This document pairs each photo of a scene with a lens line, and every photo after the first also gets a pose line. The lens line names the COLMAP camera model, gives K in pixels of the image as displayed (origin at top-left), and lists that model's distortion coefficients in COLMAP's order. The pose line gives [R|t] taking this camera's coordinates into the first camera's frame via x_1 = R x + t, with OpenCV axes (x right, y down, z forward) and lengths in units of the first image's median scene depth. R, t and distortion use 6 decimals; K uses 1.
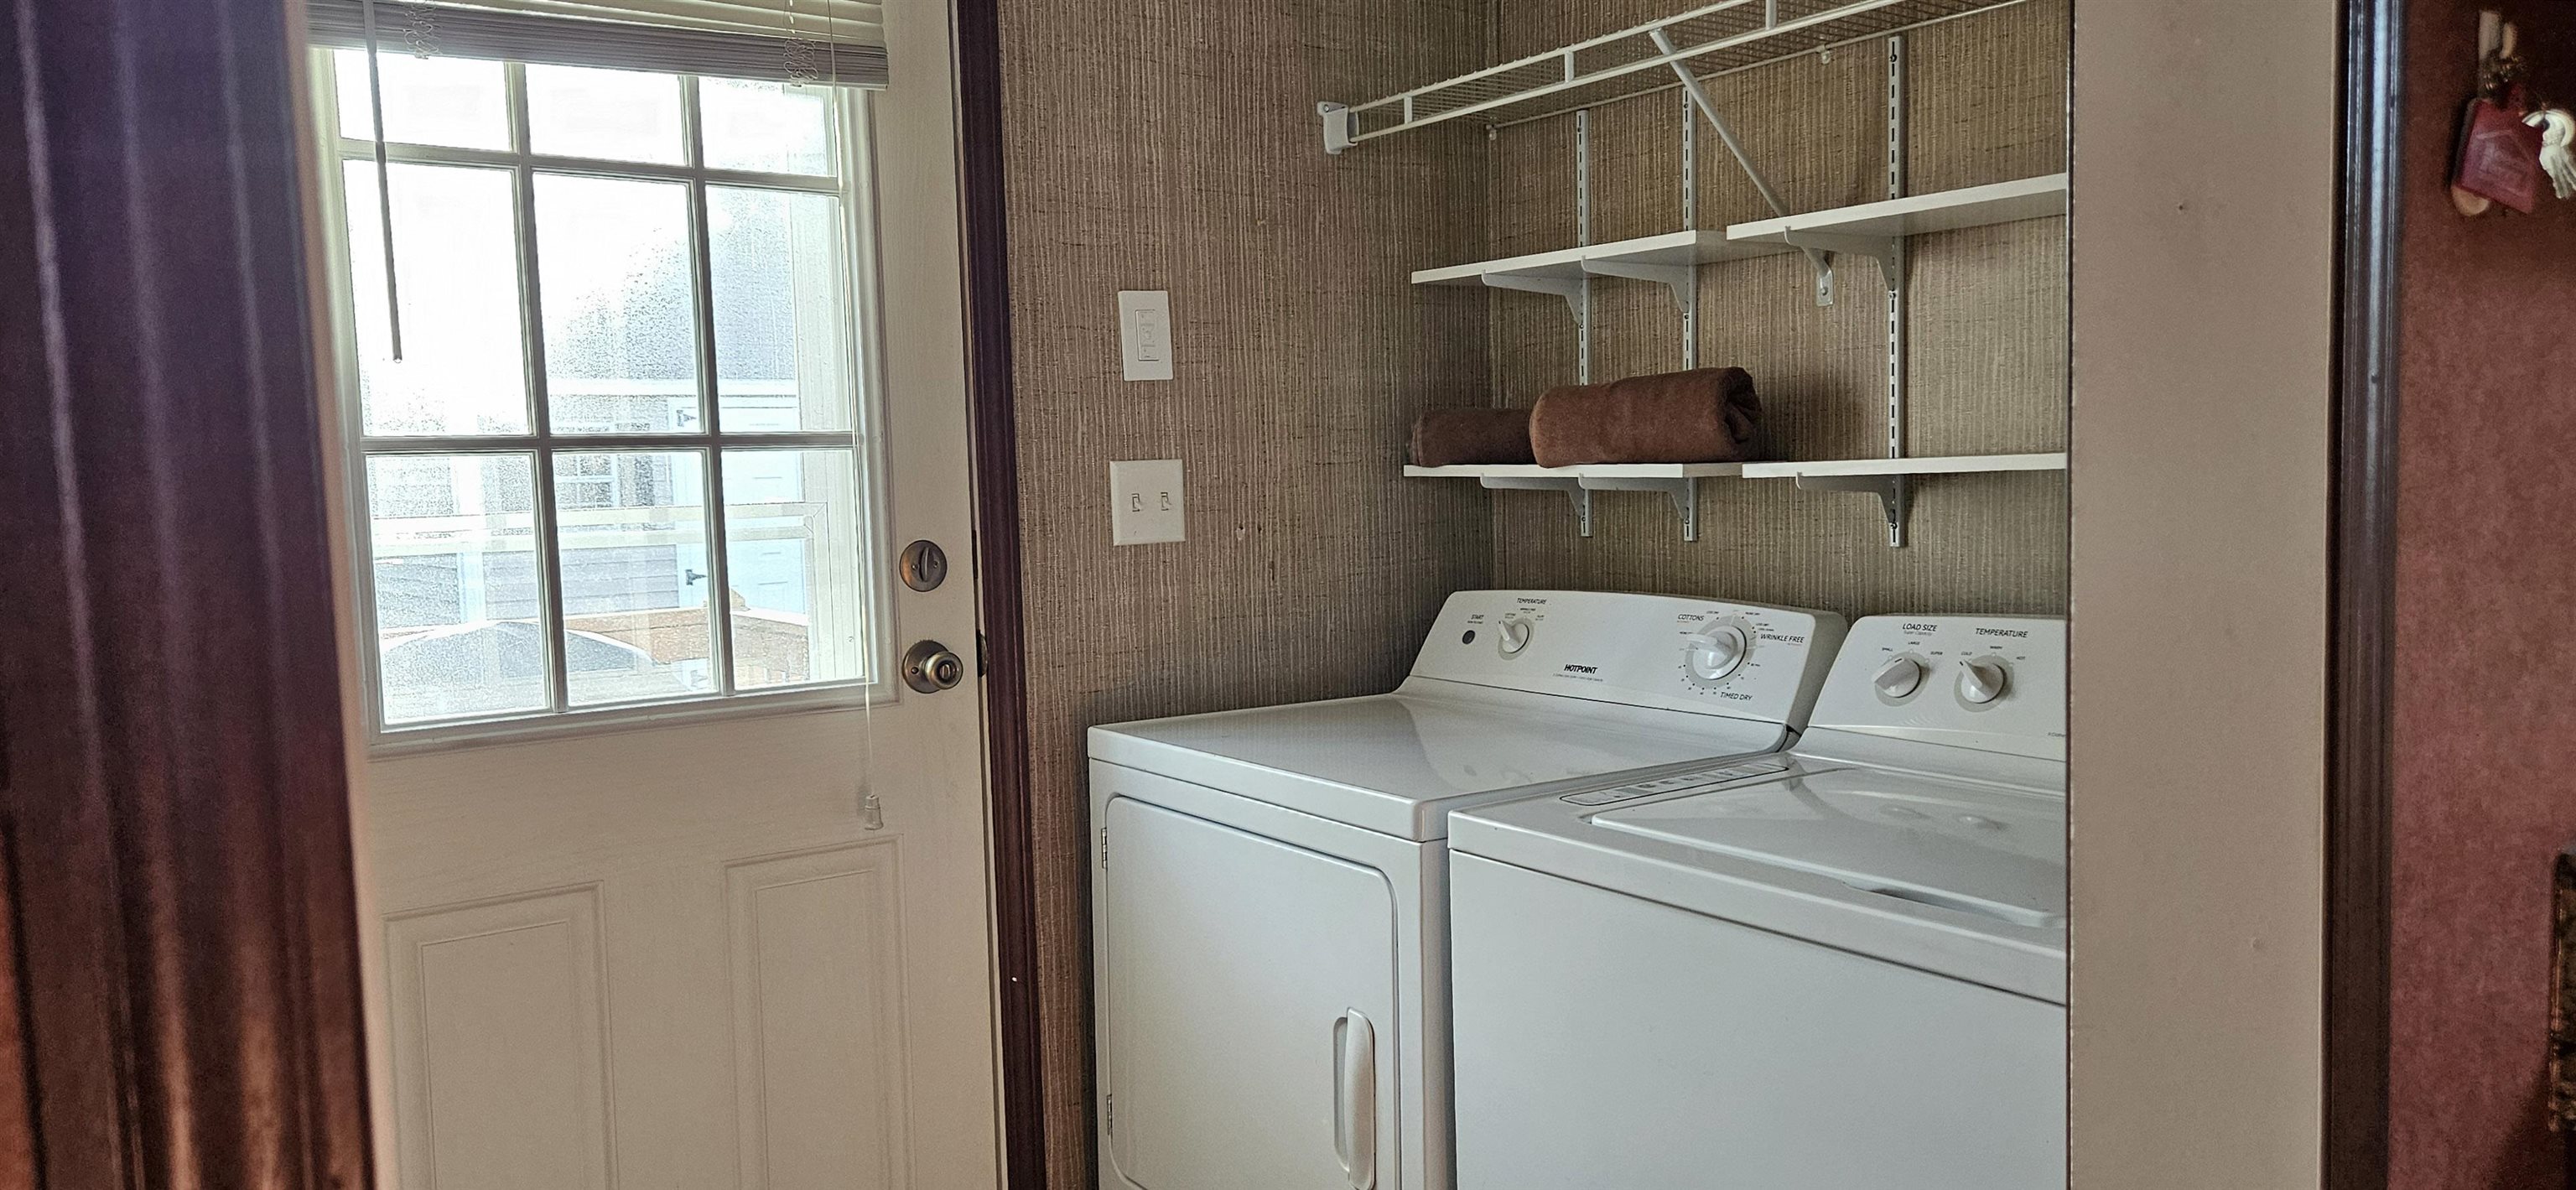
lens RADIAL K [[1783.8, 0, 1263.7], [0, 1783.8, 608.0], [0, 0, 1]] dist [0.093111, -0.088332]
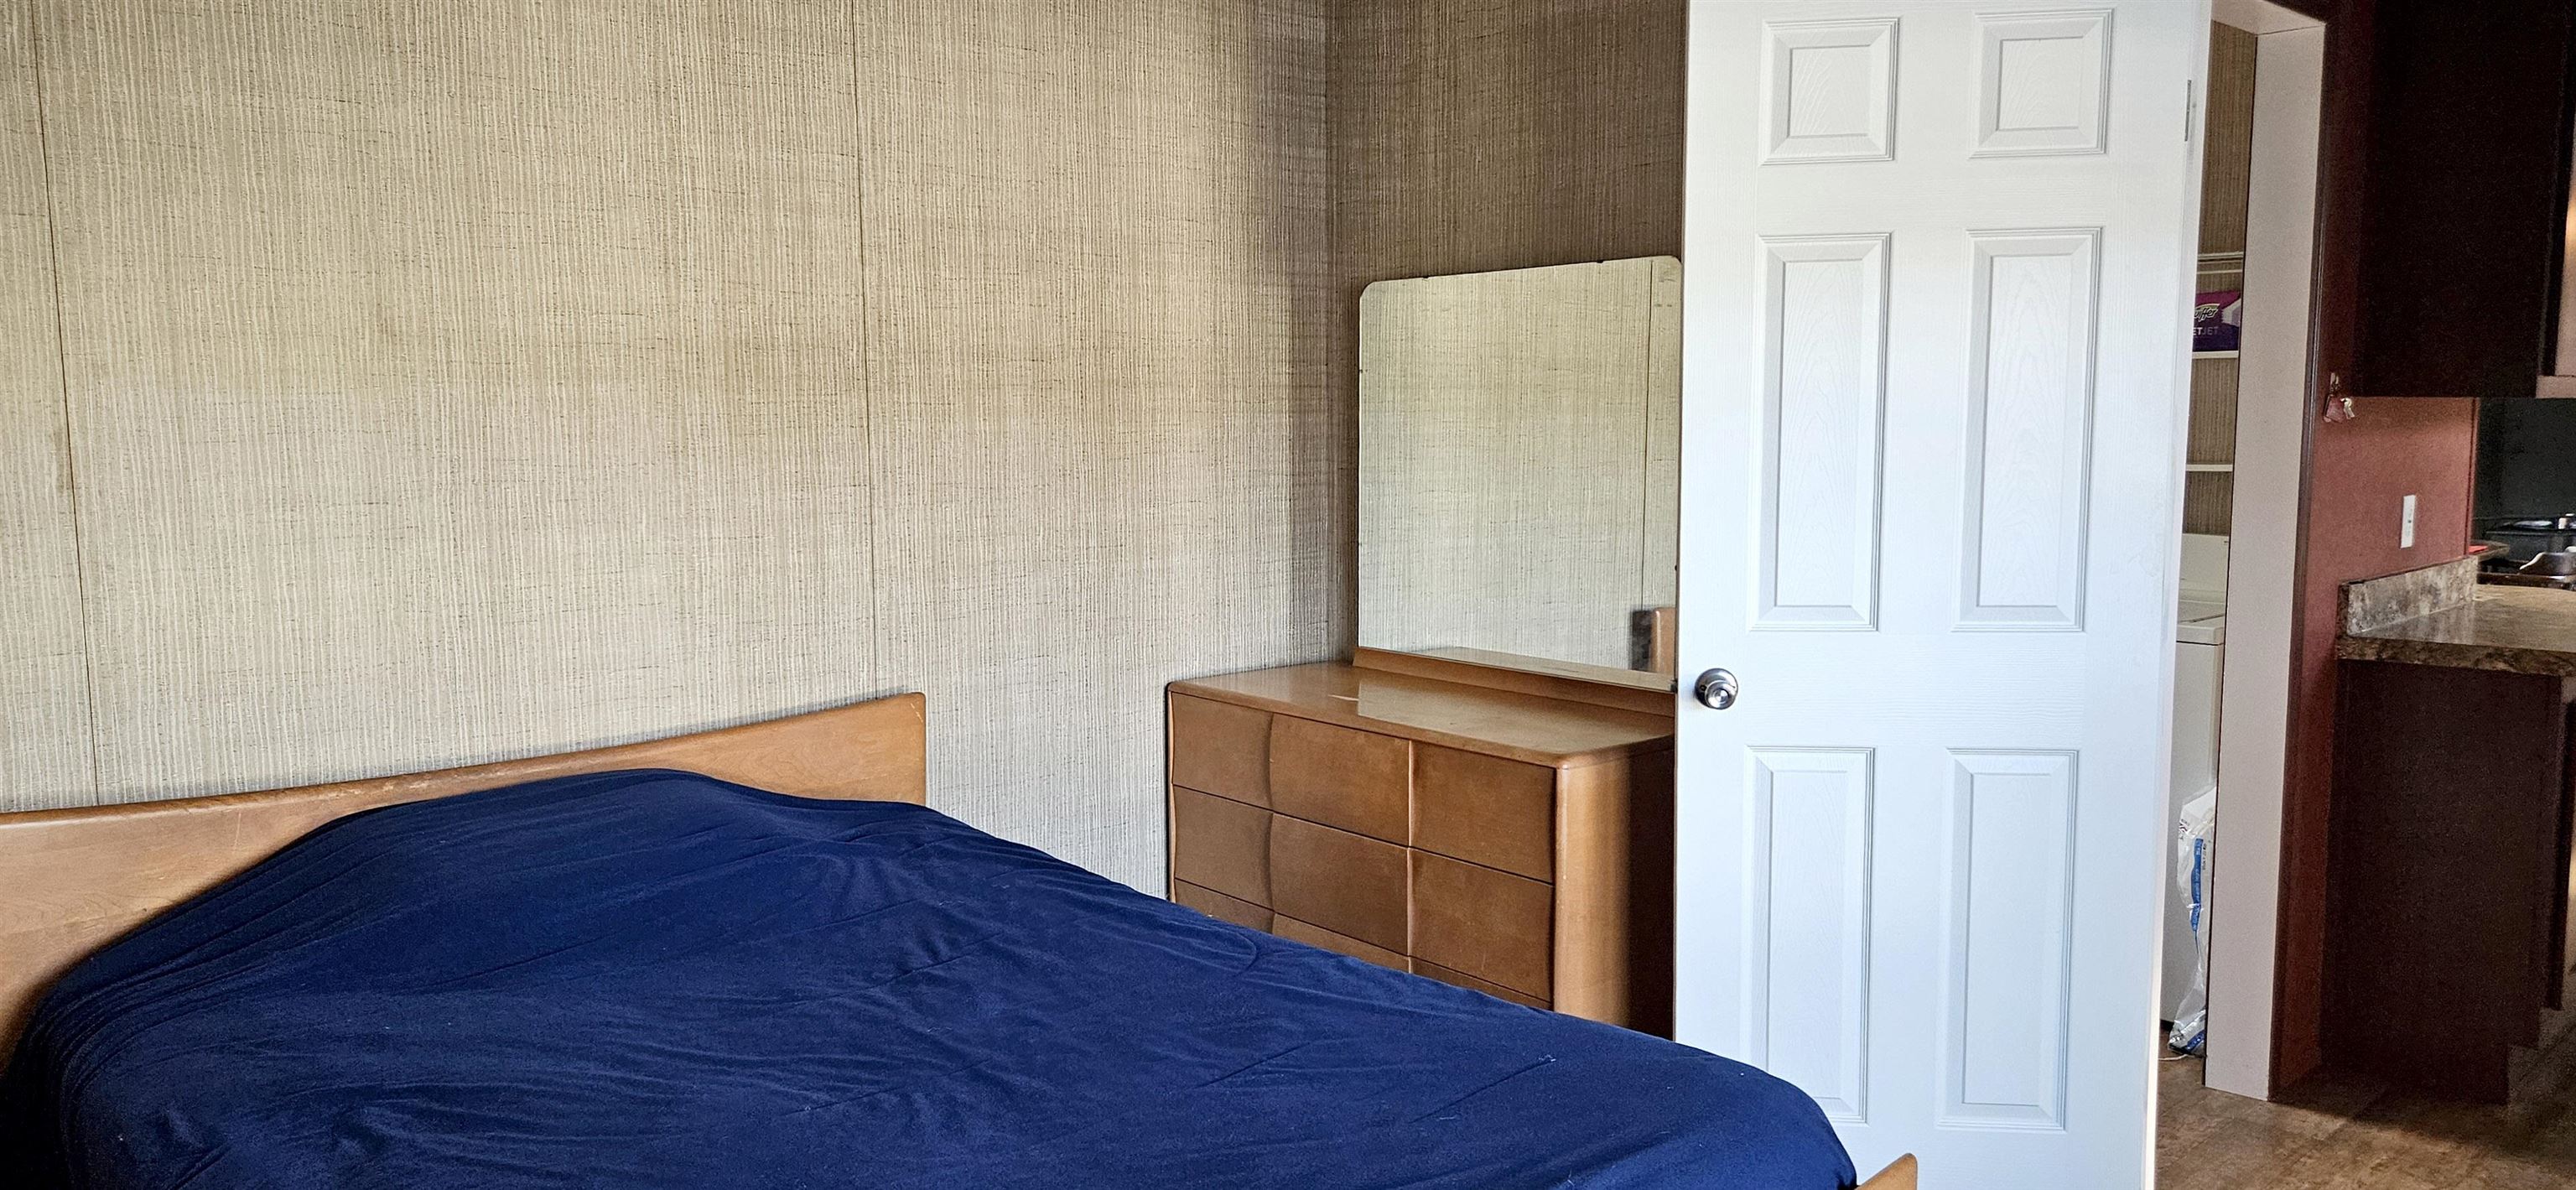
lens RADIAL K [[1783.8, 0, 1263.7], [0, 1783.8, 608.0], [0, 0, 1]] dist [0.093111, -0.088332]
pose [[0.992689, 0.007763, 0.120448, -0.843916], [-0.011362, 0.999508, 0.029224, 0.042311], [-0.120162, -0.030379, 0.992289, -1.069023]]
